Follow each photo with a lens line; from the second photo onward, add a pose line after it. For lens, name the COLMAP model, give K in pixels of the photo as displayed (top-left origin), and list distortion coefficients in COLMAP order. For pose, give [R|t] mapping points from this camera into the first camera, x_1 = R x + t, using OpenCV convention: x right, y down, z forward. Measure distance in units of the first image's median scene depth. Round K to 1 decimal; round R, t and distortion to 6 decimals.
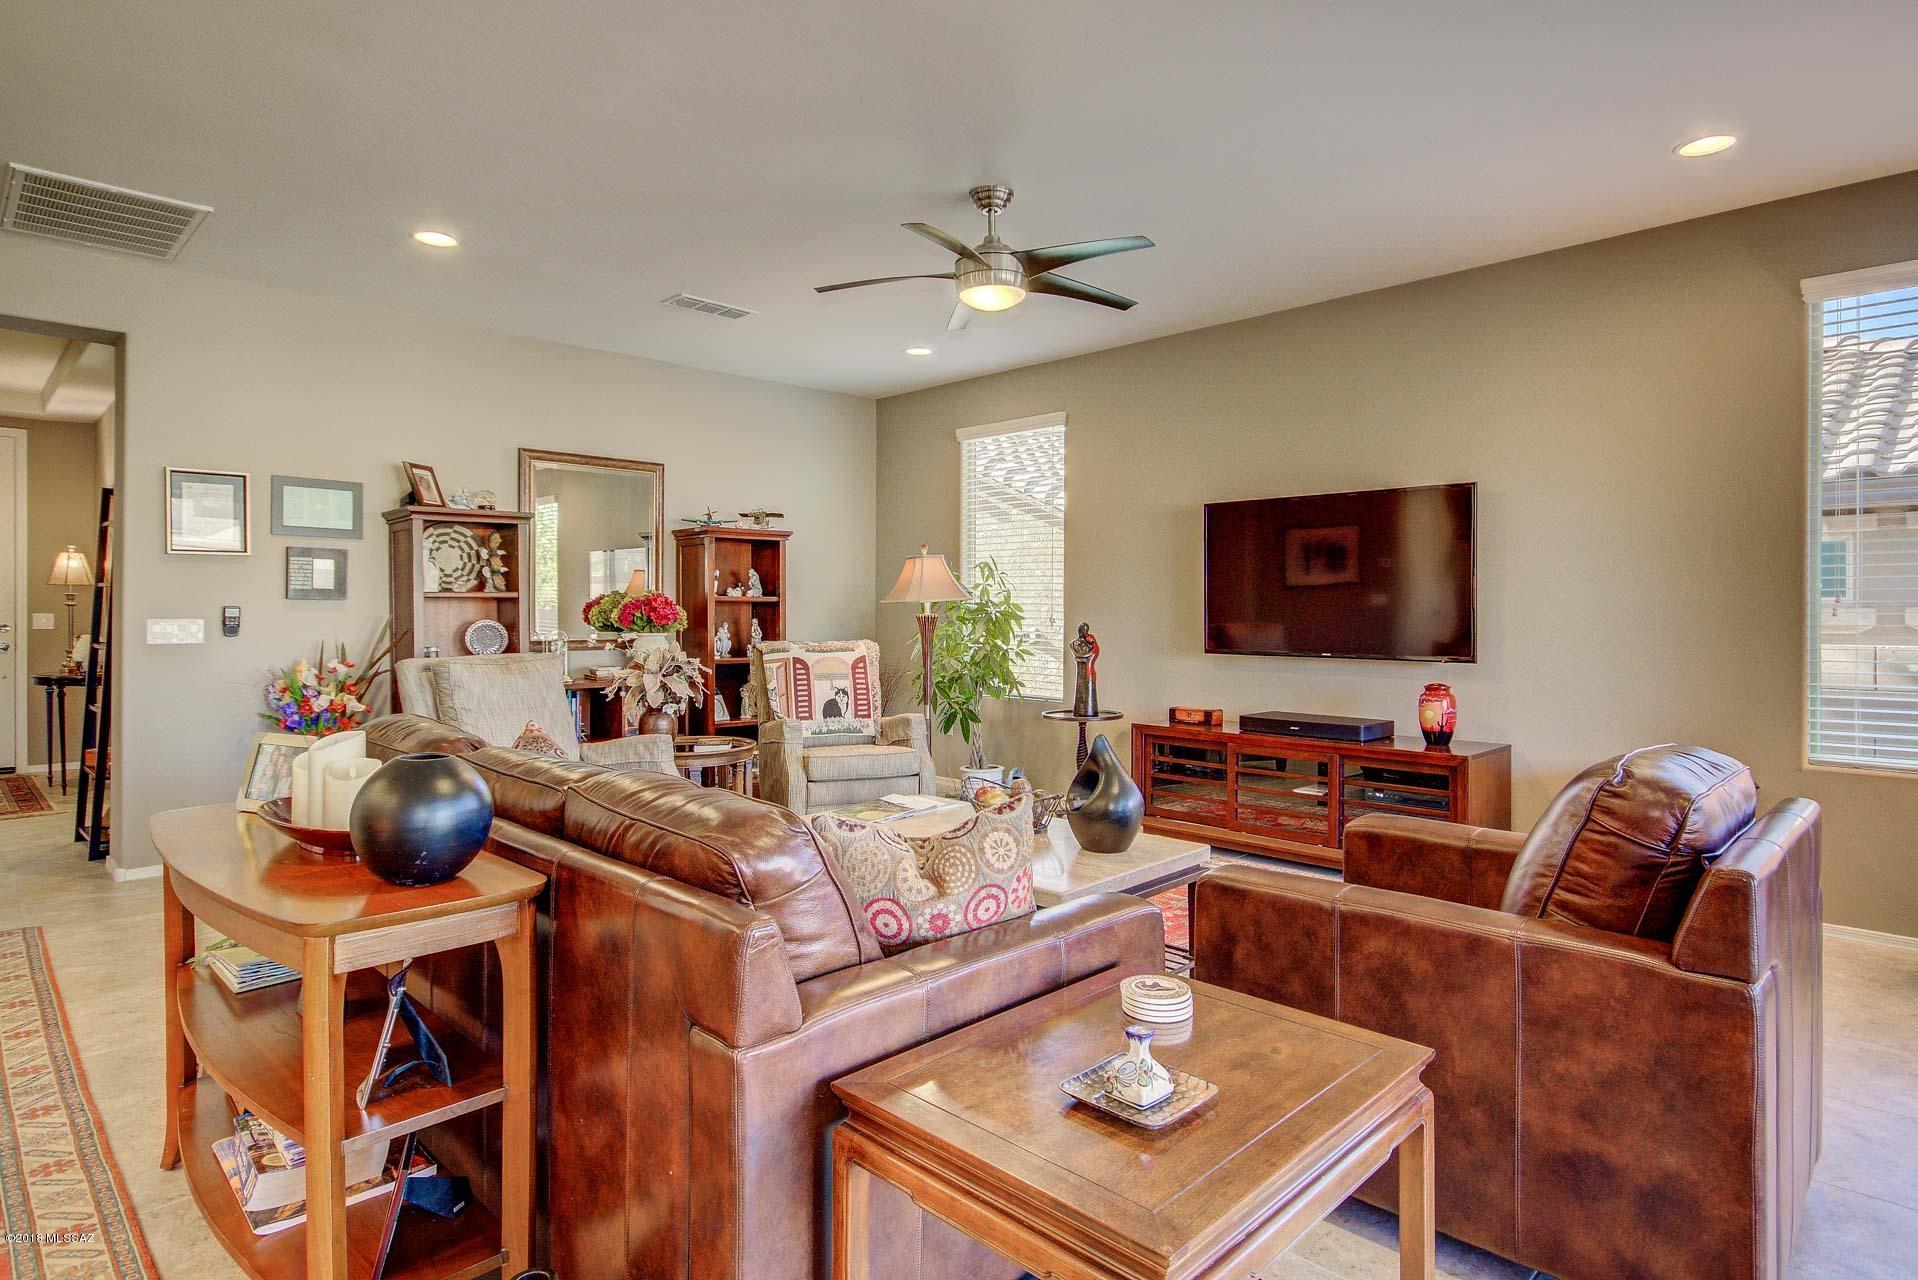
lens RADIAL K [[1034.6, 0, 958.1], [0, 1034.6, 633.4], [0, 0, 1]] dist [0.015233, -0.000658]
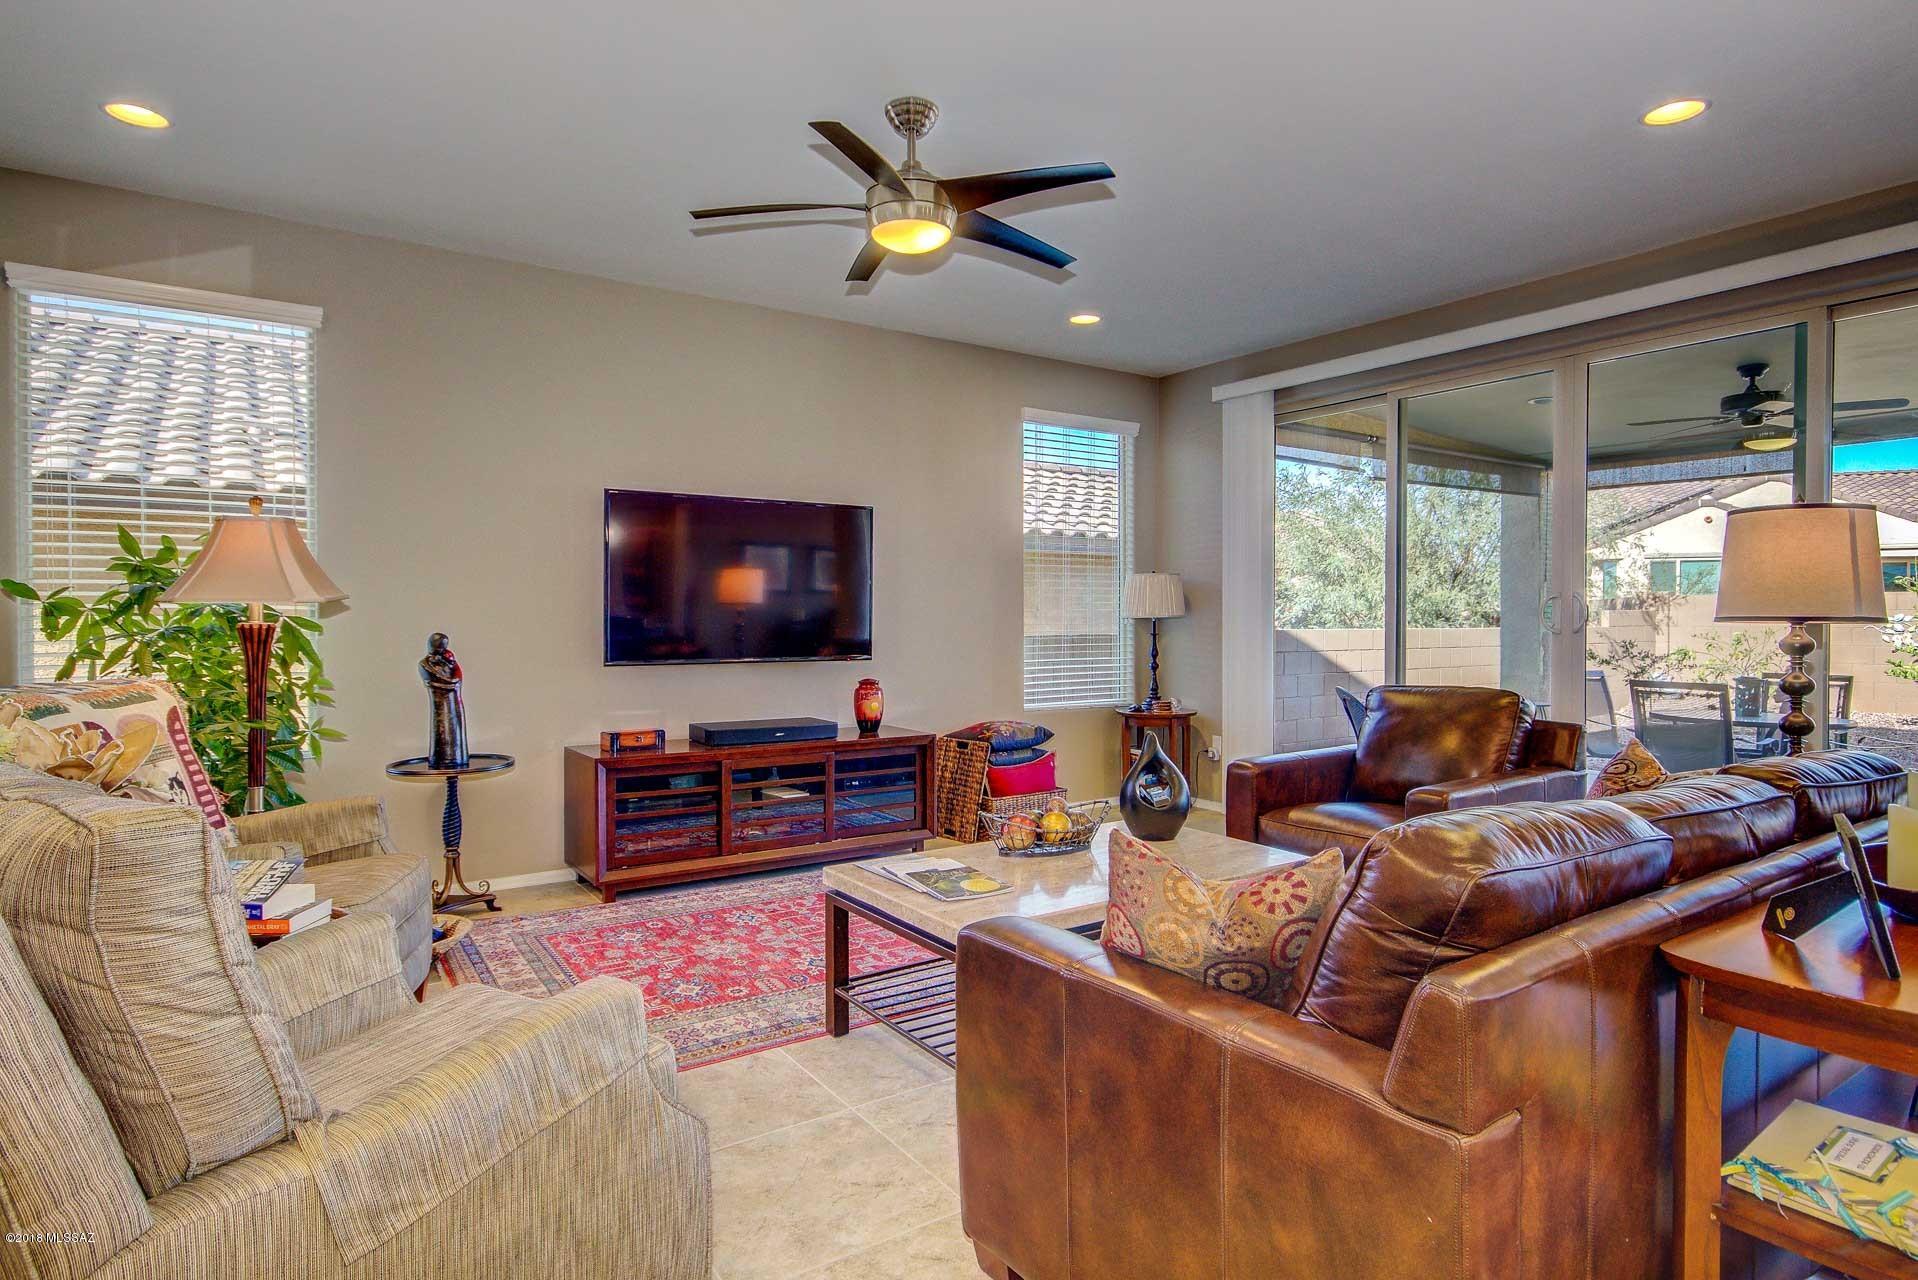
lens RADIAL K [[1034.6, 0, 939.4], [0, 1034.6, 628.6], [0, 0, 1]] dist [0.015233, -0.000658]
pose [[0.199044, -0.013785, 0.979894, -0.568879], [0.020362, 0.999743, 0.009928, -0.015346], [-0.979779, 0.017976, 0.199274, 0.598753]]
